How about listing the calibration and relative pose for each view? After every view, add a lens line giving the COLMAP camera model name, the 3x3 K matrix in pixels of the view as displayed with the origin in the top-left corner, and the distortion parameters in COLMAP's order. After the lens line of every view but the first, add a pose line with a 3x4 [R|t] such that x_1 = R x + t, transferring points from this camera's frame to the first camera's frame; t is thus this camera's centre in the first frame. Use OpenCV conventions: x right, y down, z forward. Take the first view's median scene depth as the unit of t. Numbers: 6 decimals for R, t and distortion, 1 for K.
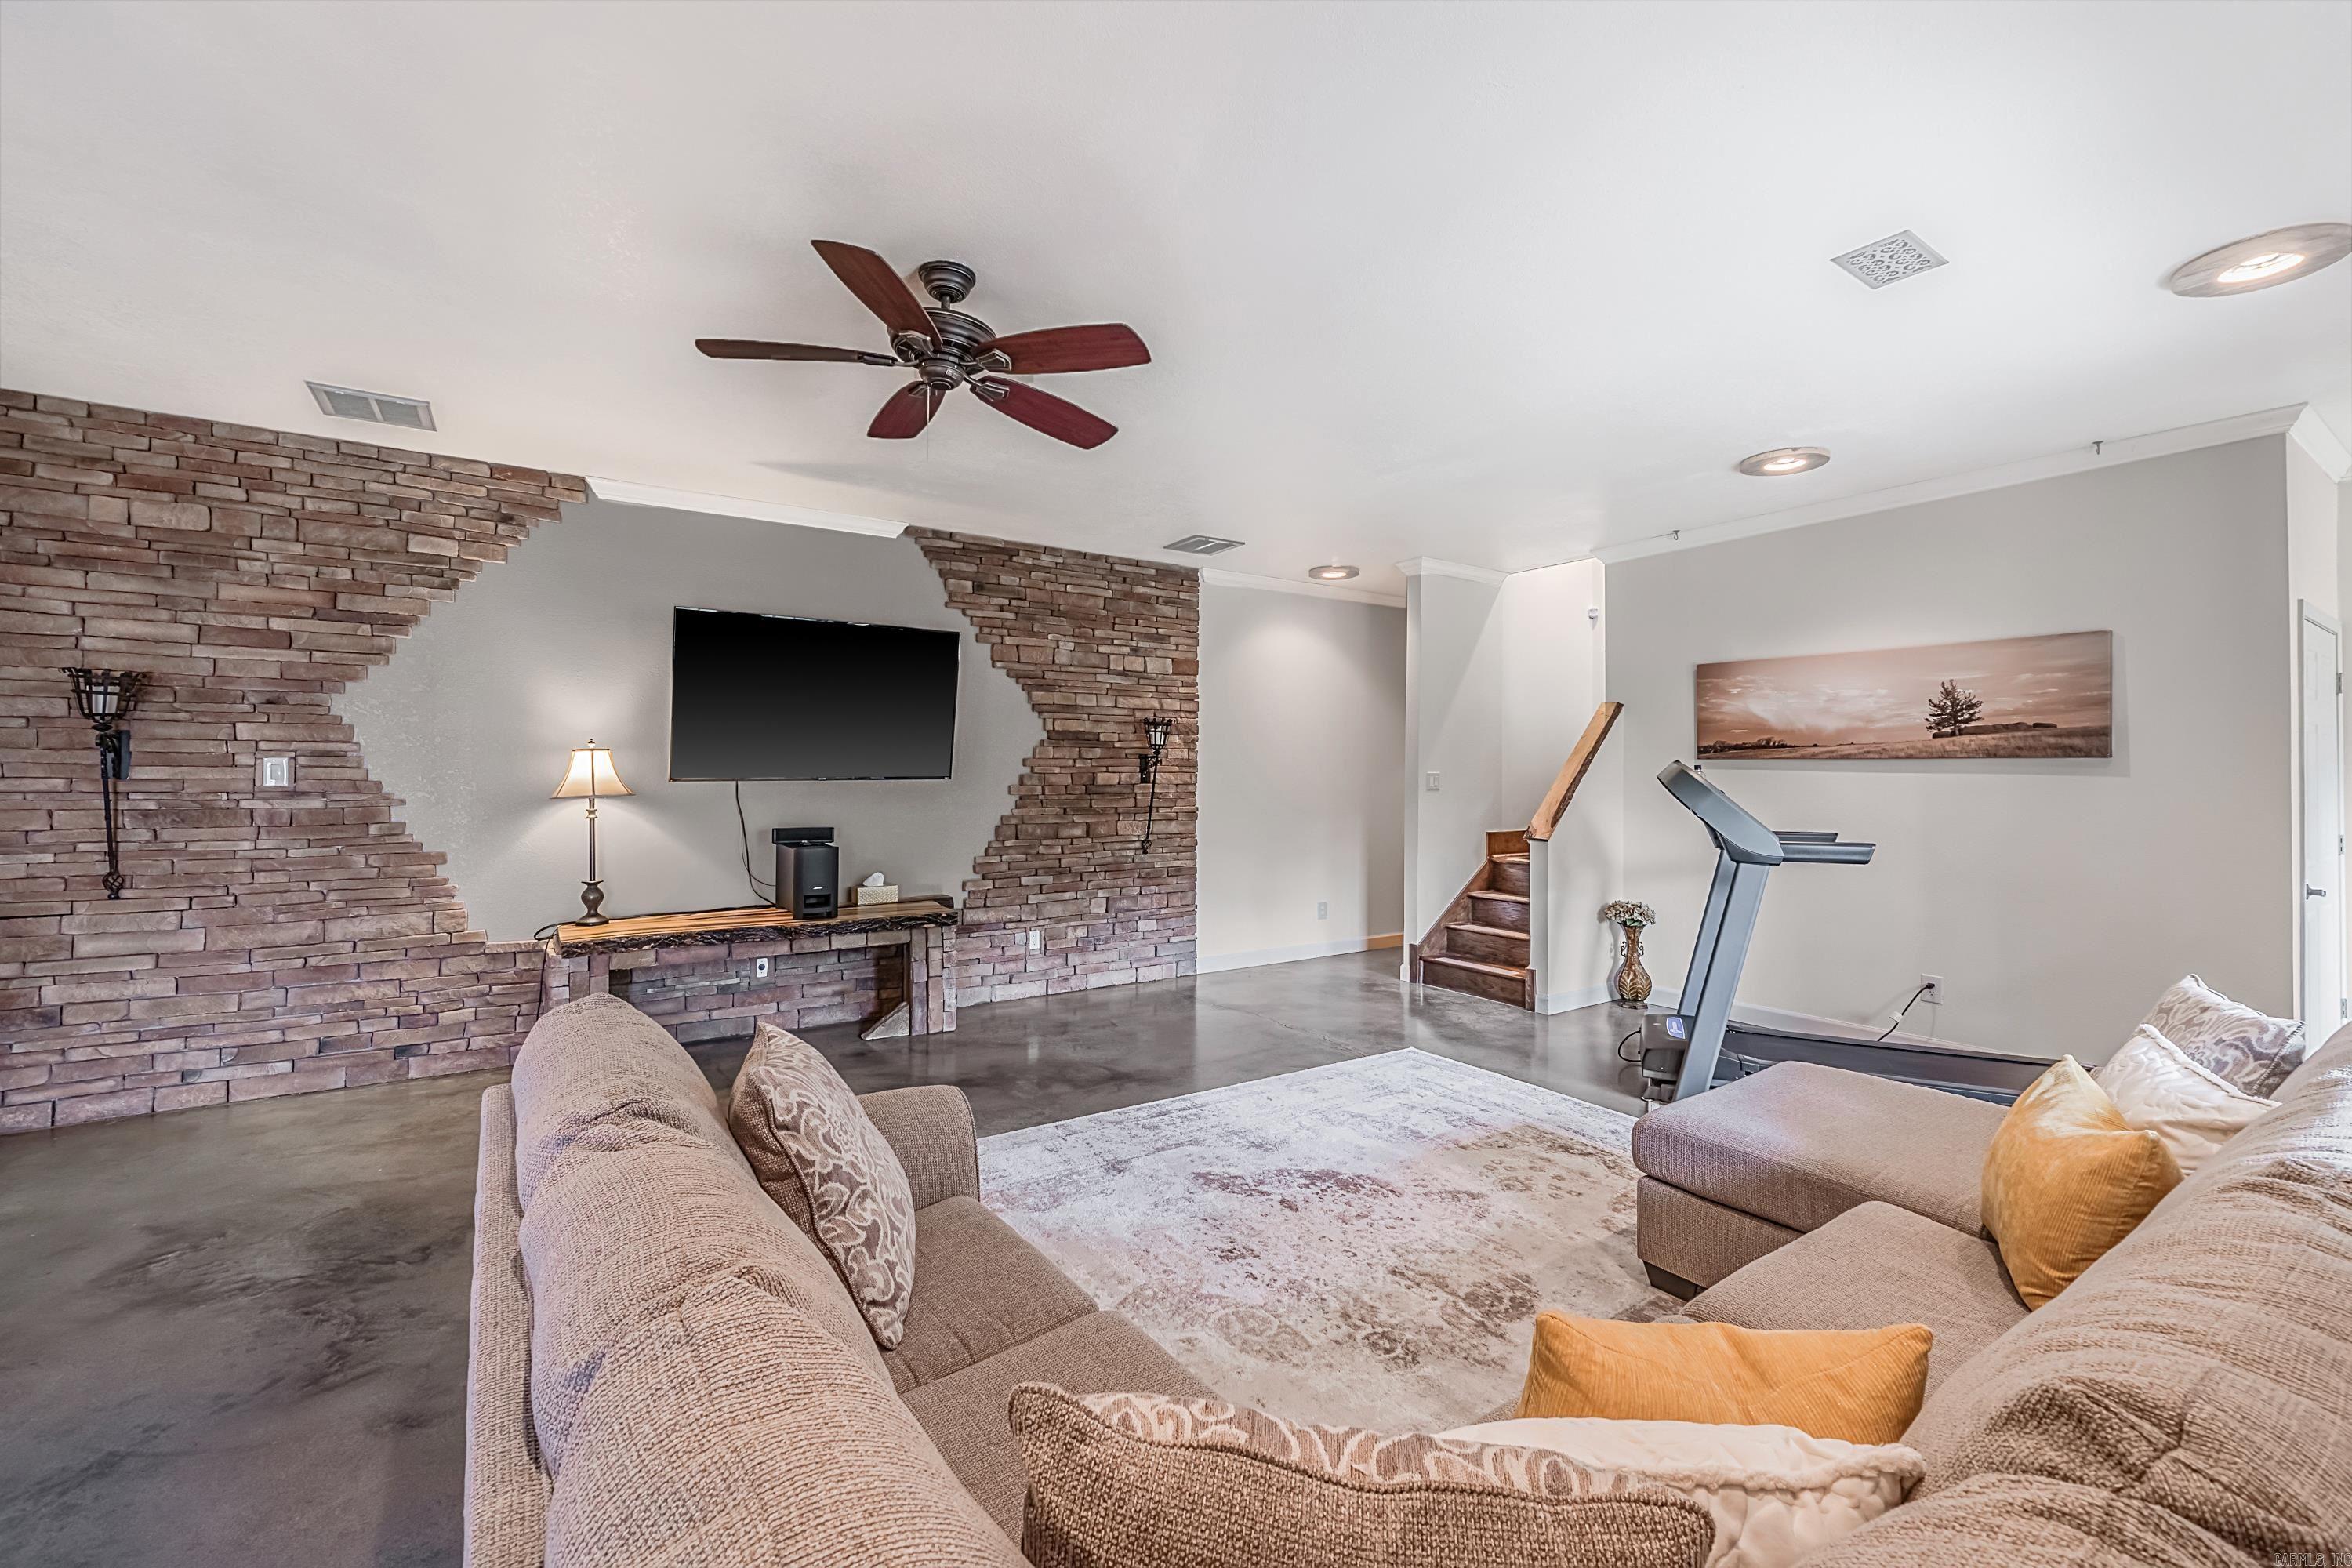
lens RADIAL K [[984.3, 0, 1179.2], [0, 984.3, 757.8], [0, 0, 1]] dist [-0.013655, -0.000230]
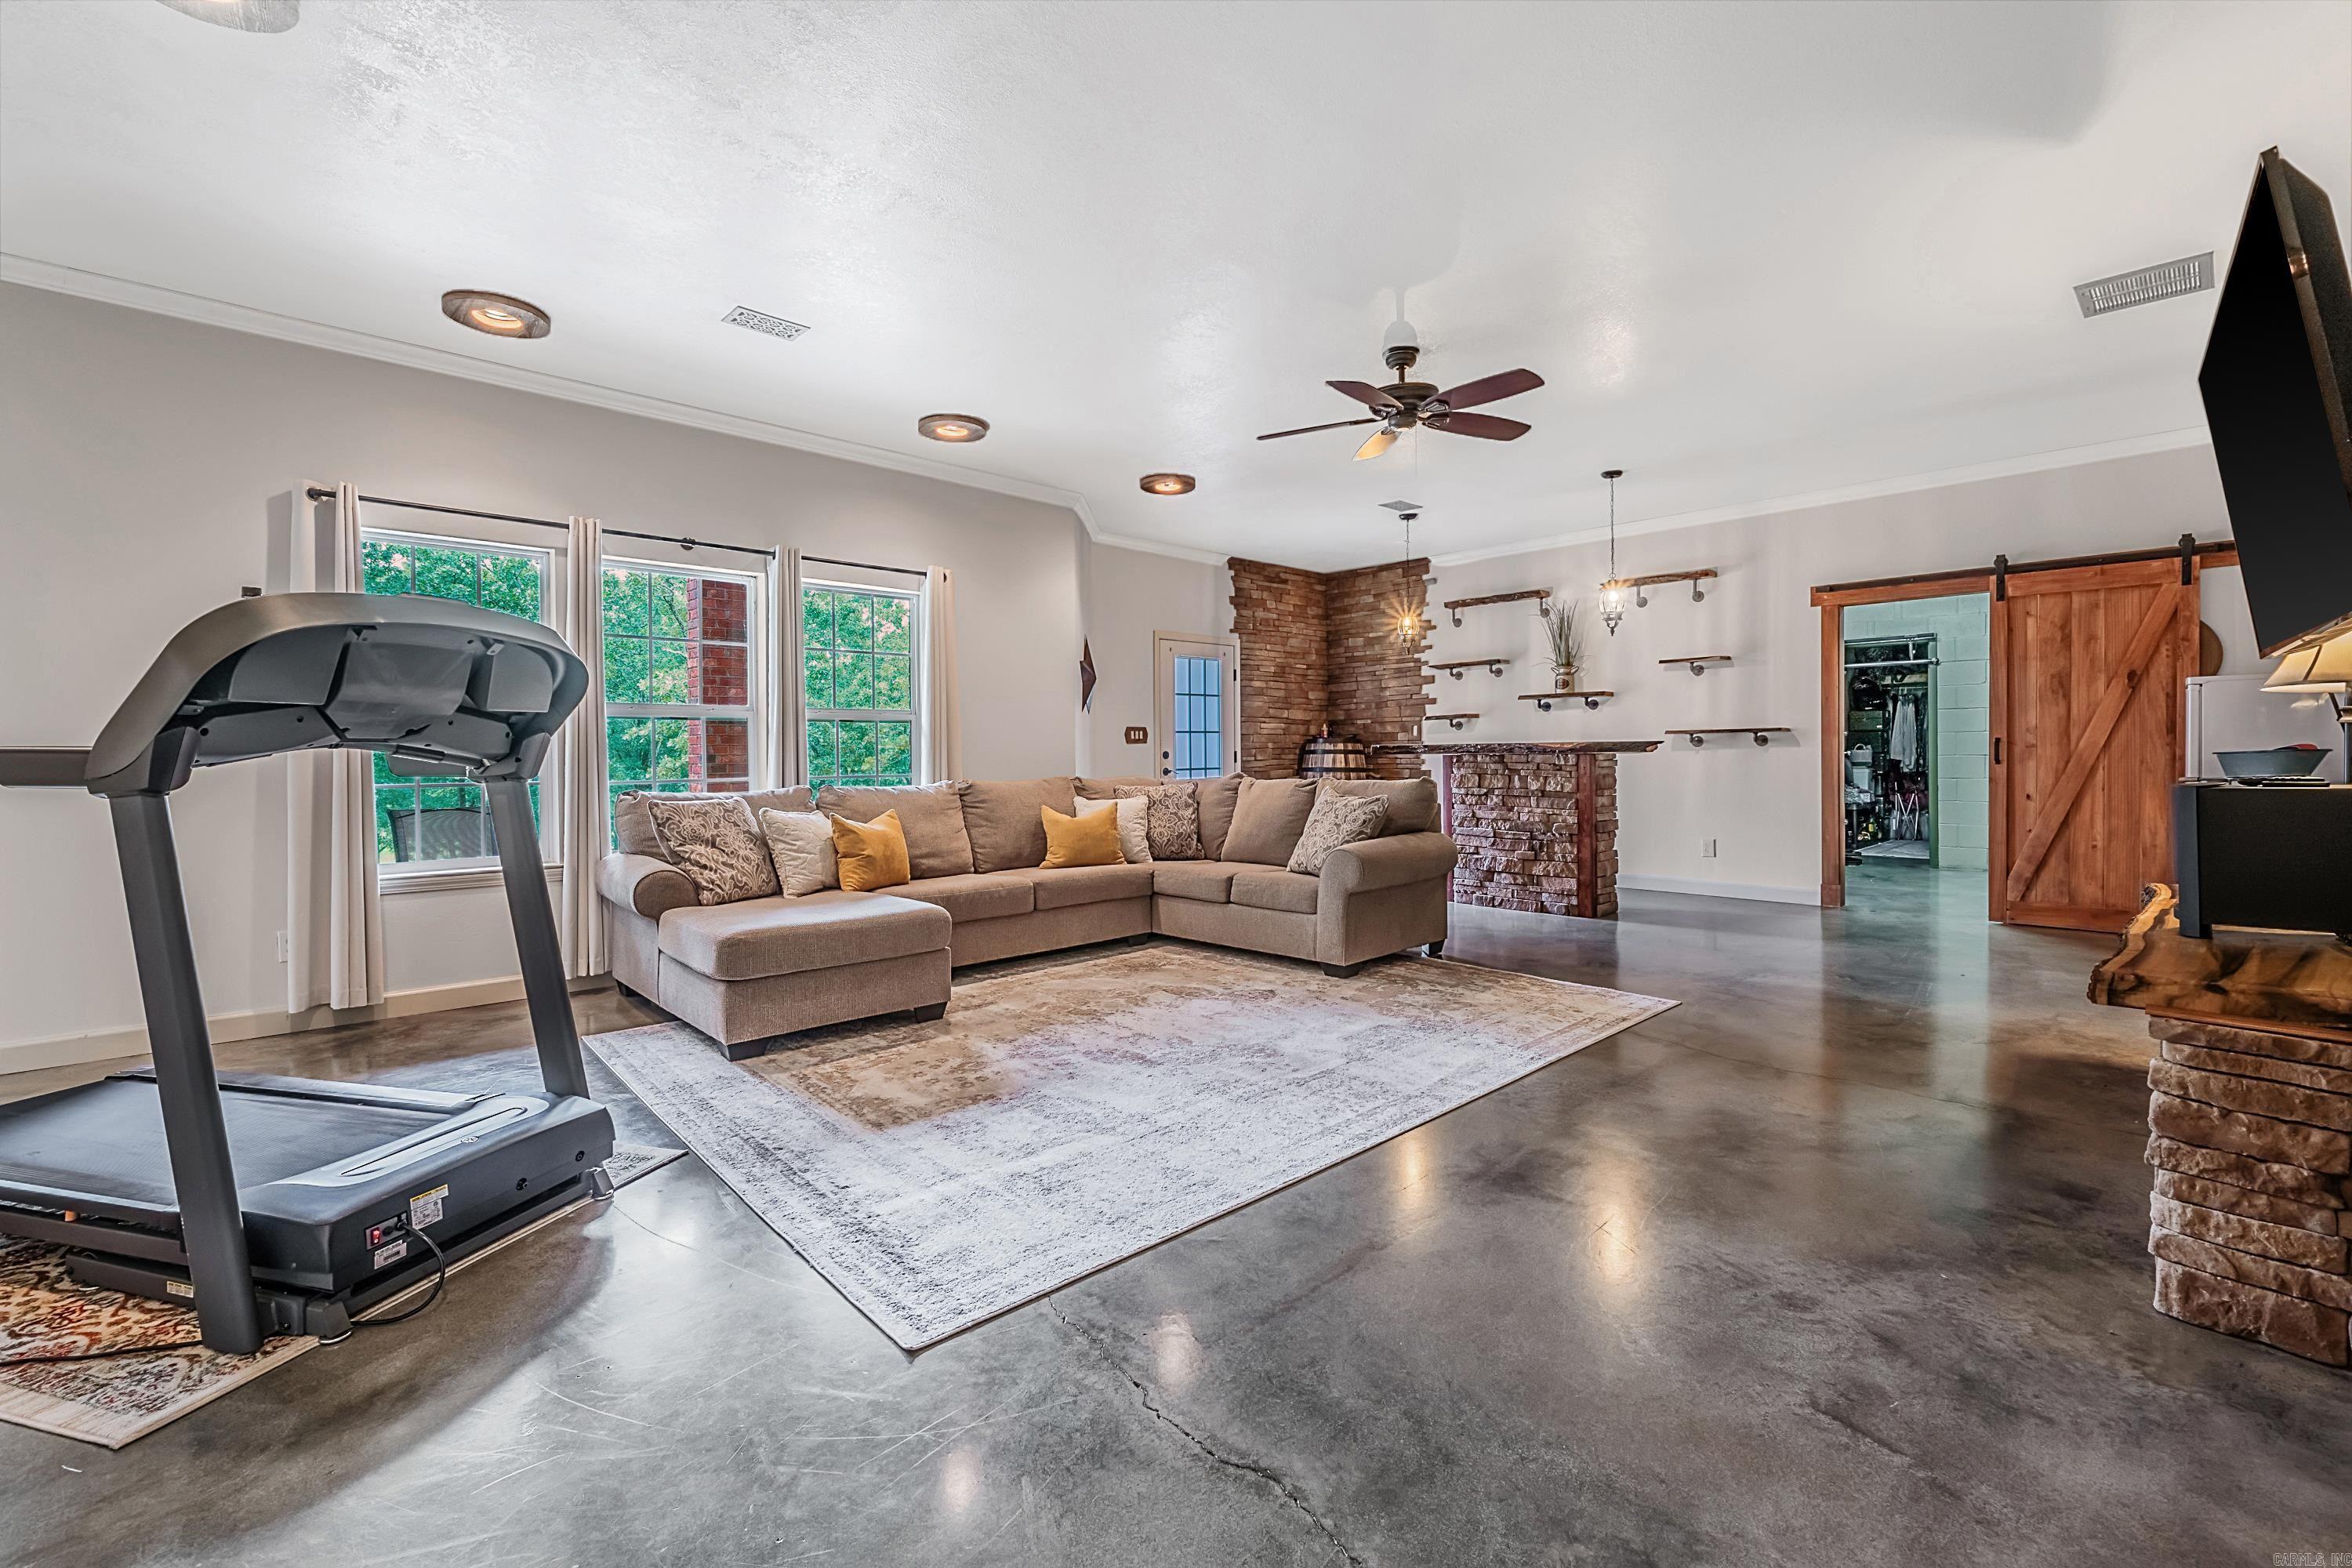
lens RADIAL K [[984.3, 0, 1179.2], [0, 984.3, 757.8], [0, 0, 1]] dist [-0.013655, -0.000230]
pose [[-0.985342, 0.005707, -0.170496, 0.227322], [0.007080, 0.999947, -0.007444, 0.088762], [0.170445, -0.008542, -0.985330, 1.561325]]
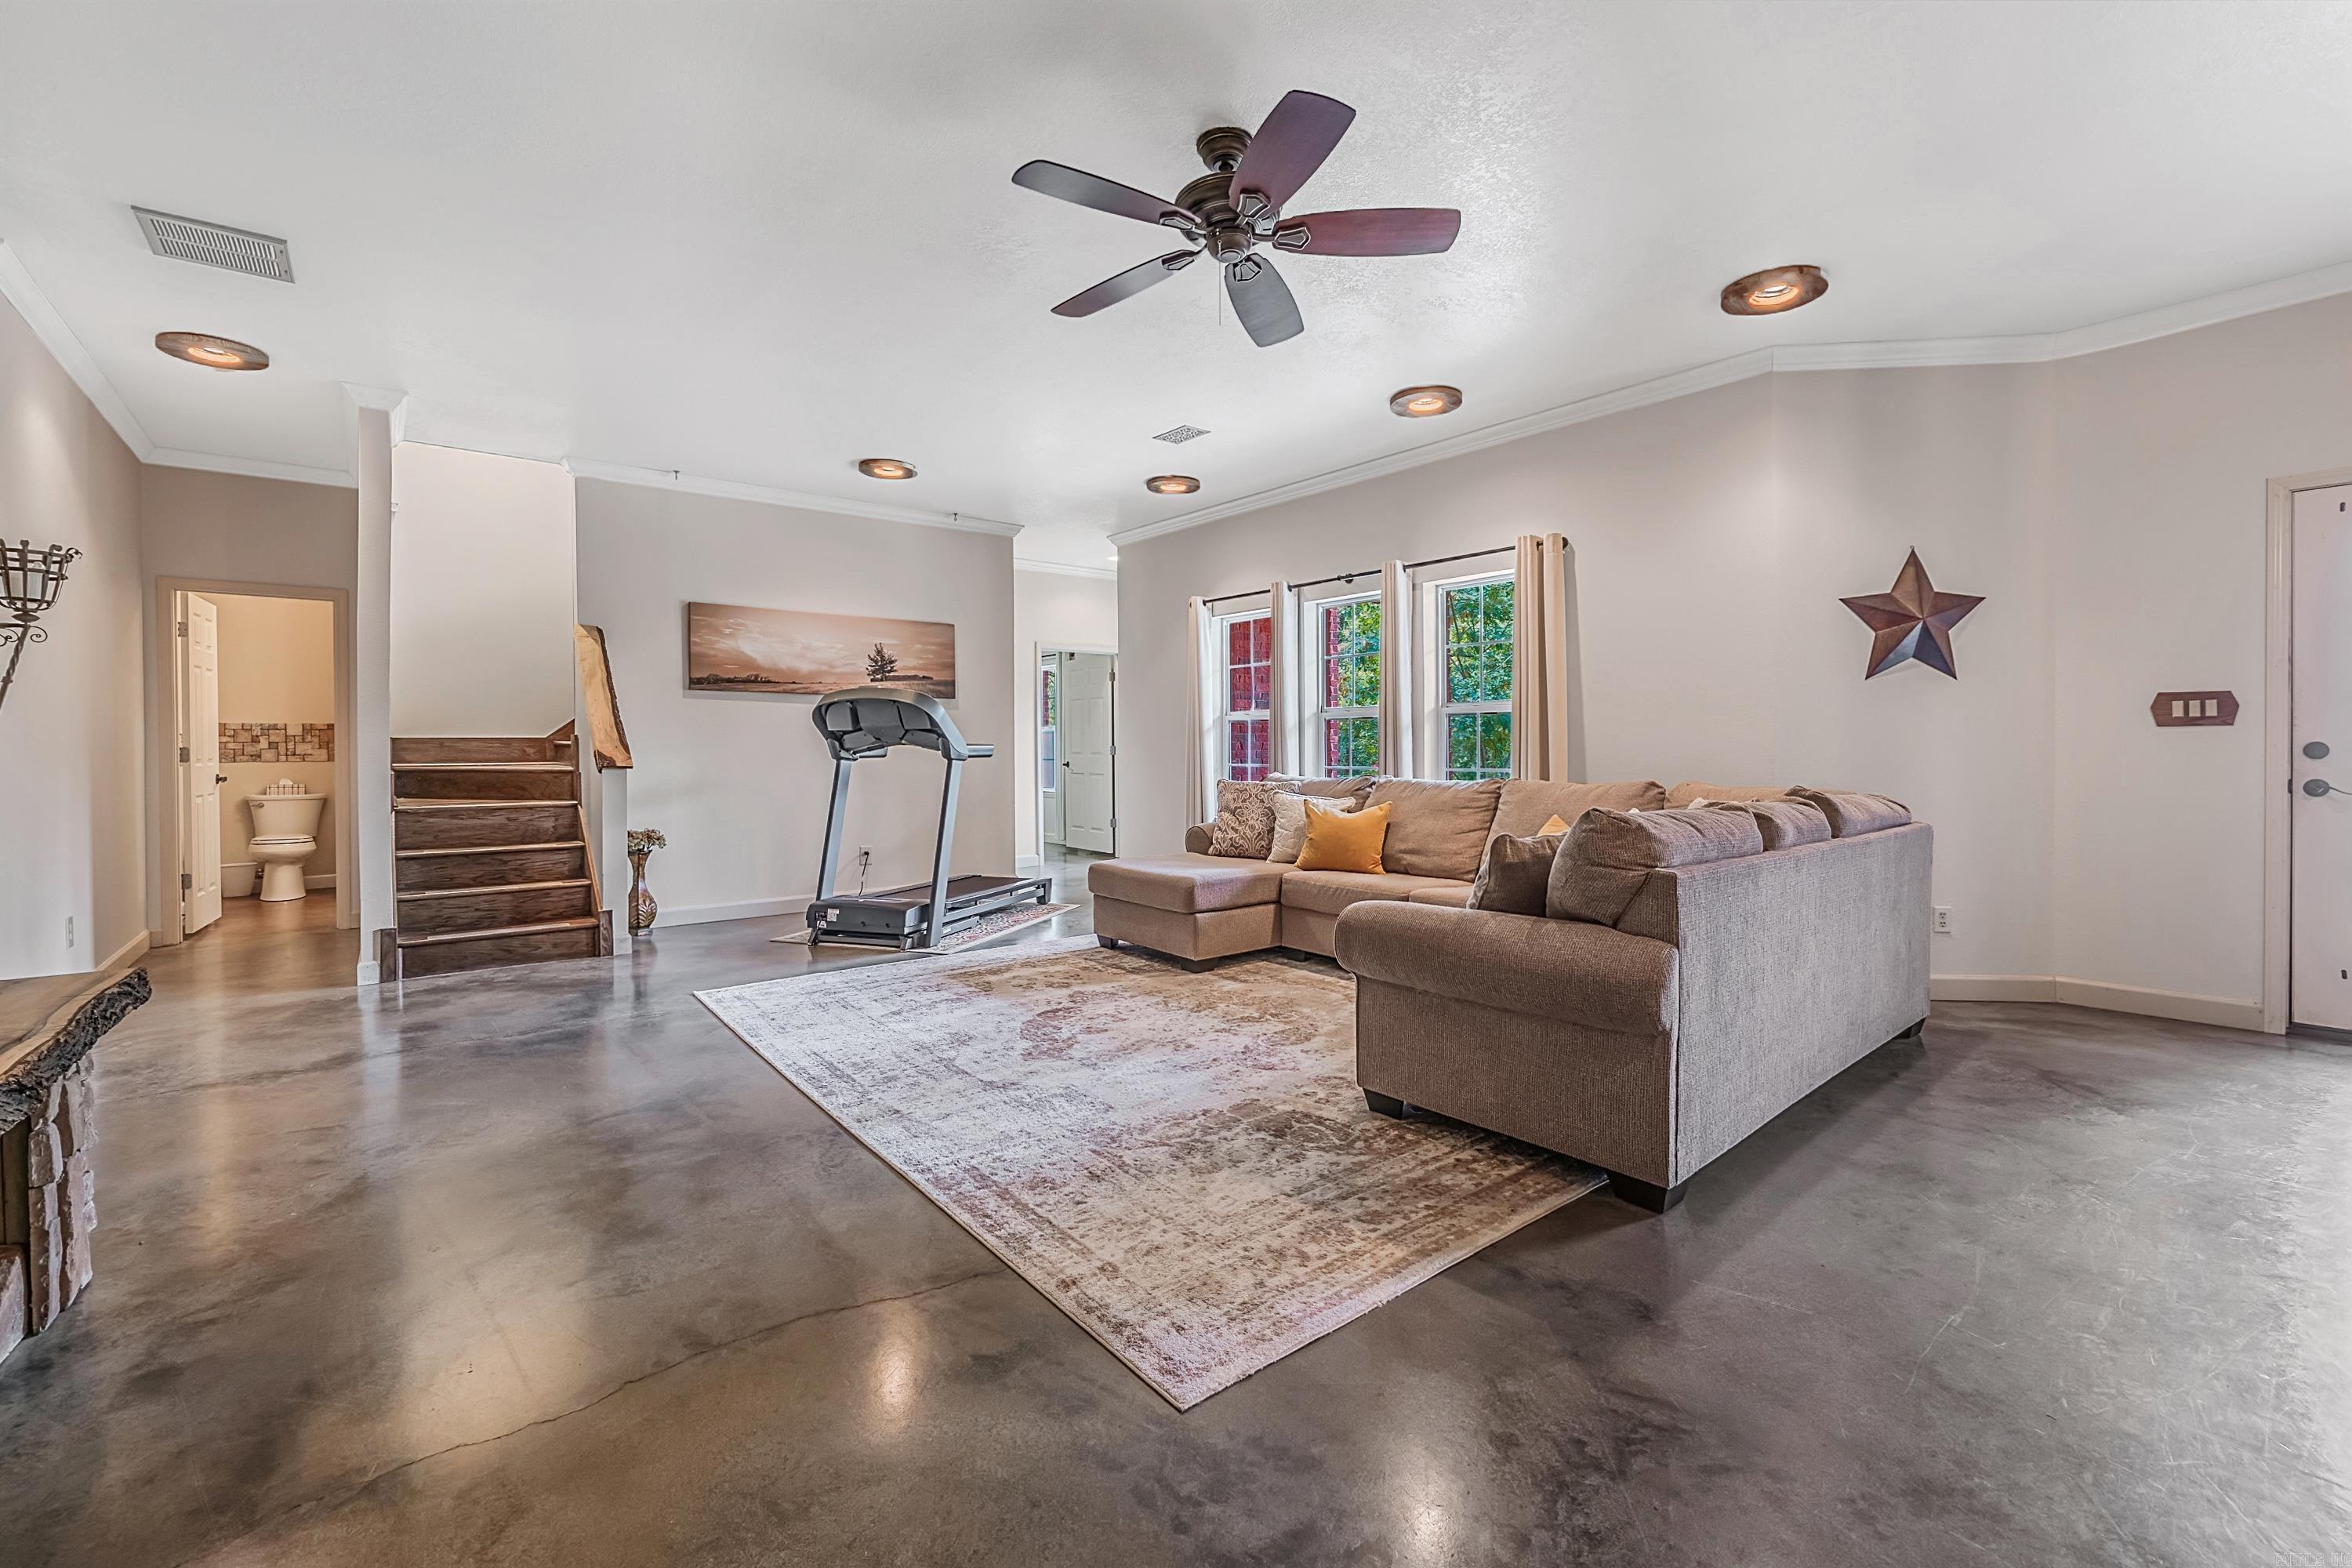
lens RADIAL K [[1004.0, 0, 1182.9], [0, 1004.0, 758.6], [0, 0, 1]] dist [-0.003574, -0.000566]
pose [[-0.099018, -0.015331, 0.994968, -0.805191], [-0.009110, 0.999853, 0.014499, 0.072491], [-0.995044, -0.007629, -0.099143, 0.731115]]
